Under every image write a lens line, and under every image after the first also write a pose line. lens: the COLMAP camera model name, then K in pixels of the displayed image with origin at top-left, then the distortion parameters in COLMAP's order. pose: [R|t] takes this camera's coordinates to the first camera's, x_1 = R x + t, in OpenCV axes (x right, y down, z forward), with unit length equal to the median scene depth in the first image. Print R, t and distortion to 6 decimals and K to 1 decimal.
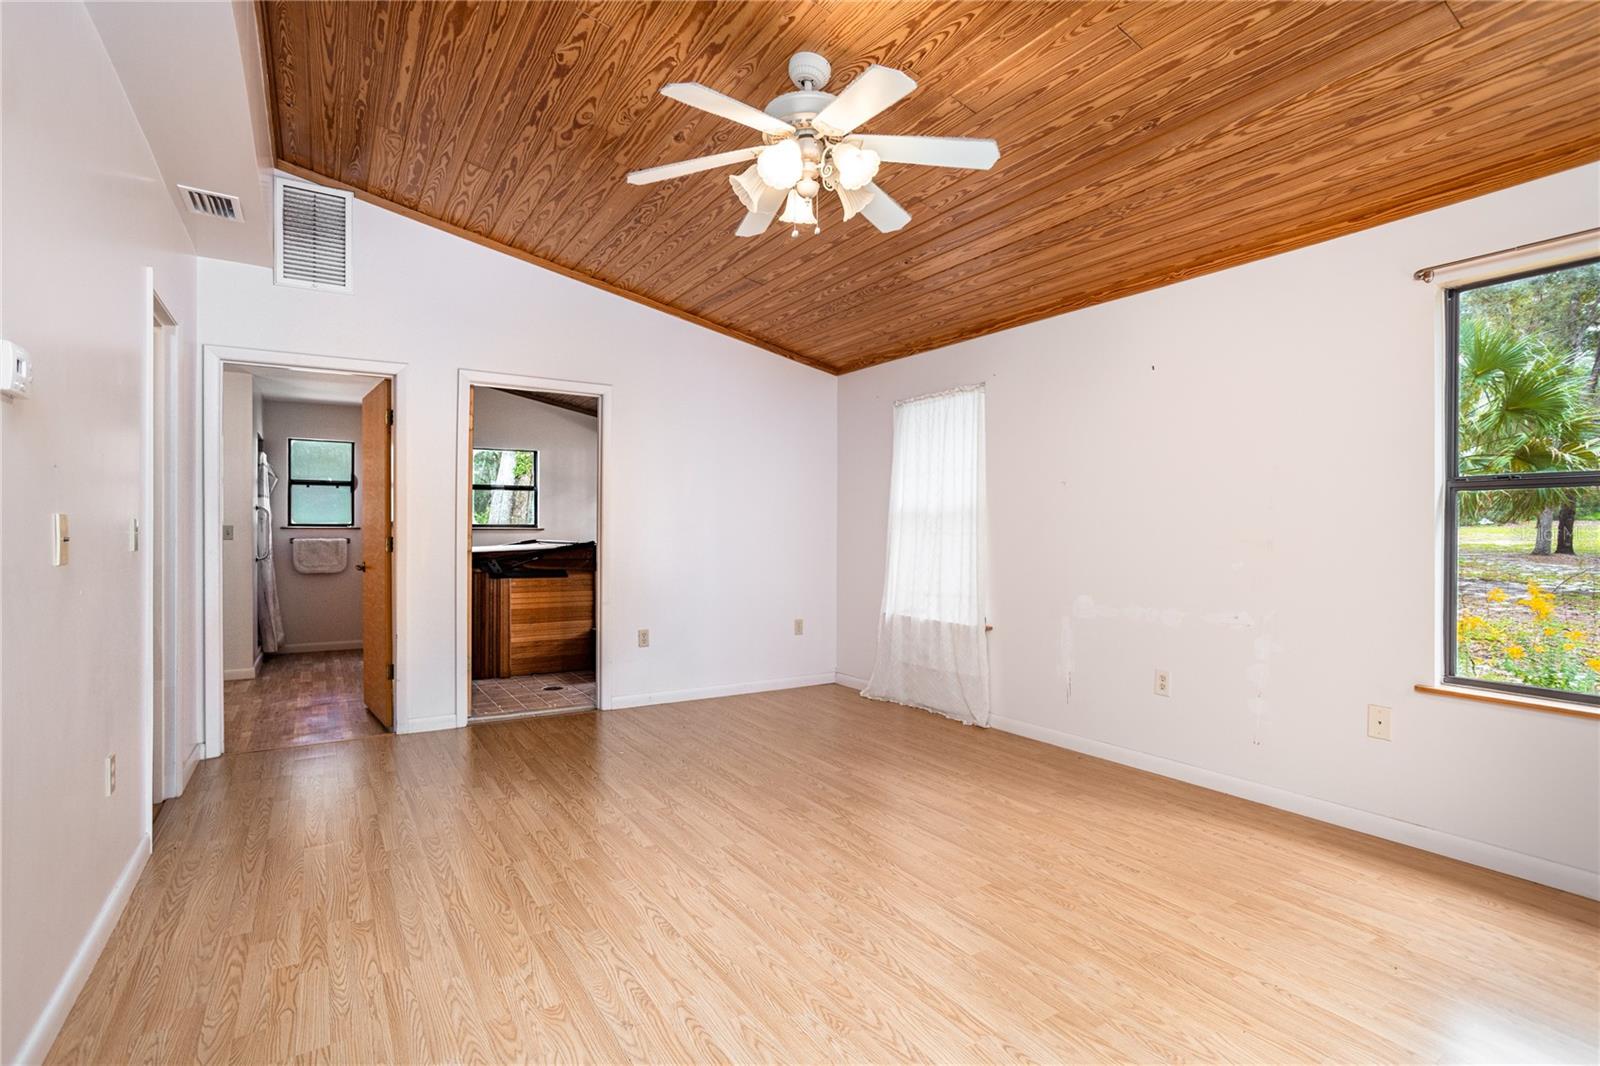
lens RADIAL K [[777.4, 0, 797.3], [0, 777.4, 537.0], [0, 0, 1]] dist [0.001212, 0.000082]
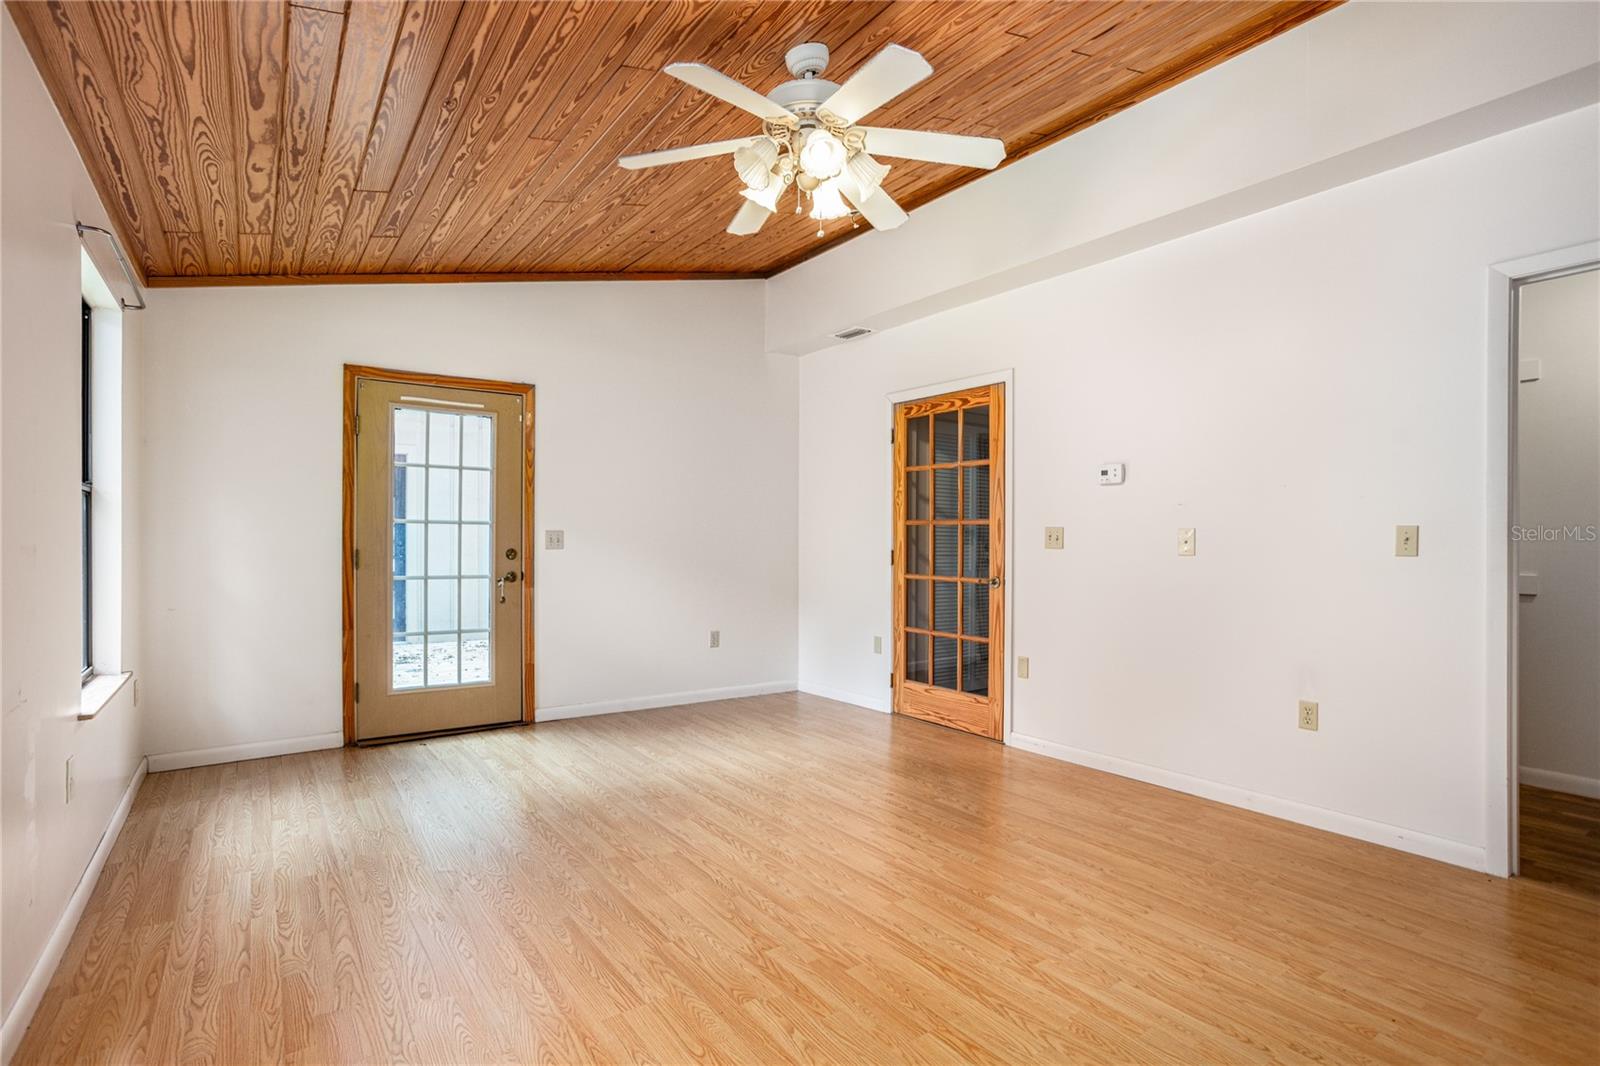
lens RADIAL K [[777.4, 0, 800.1], [0, 777.4, 534.7], [0, 0, 1]] dist [0.001212, 0.000082]
pose [[-0.998473, -0.003728, -0.055123, 0.072939], [-0.003868, 0.999990, 0.002430, -0.010280], [0.055113, 0.002640, -0.998477, 1.924755]]
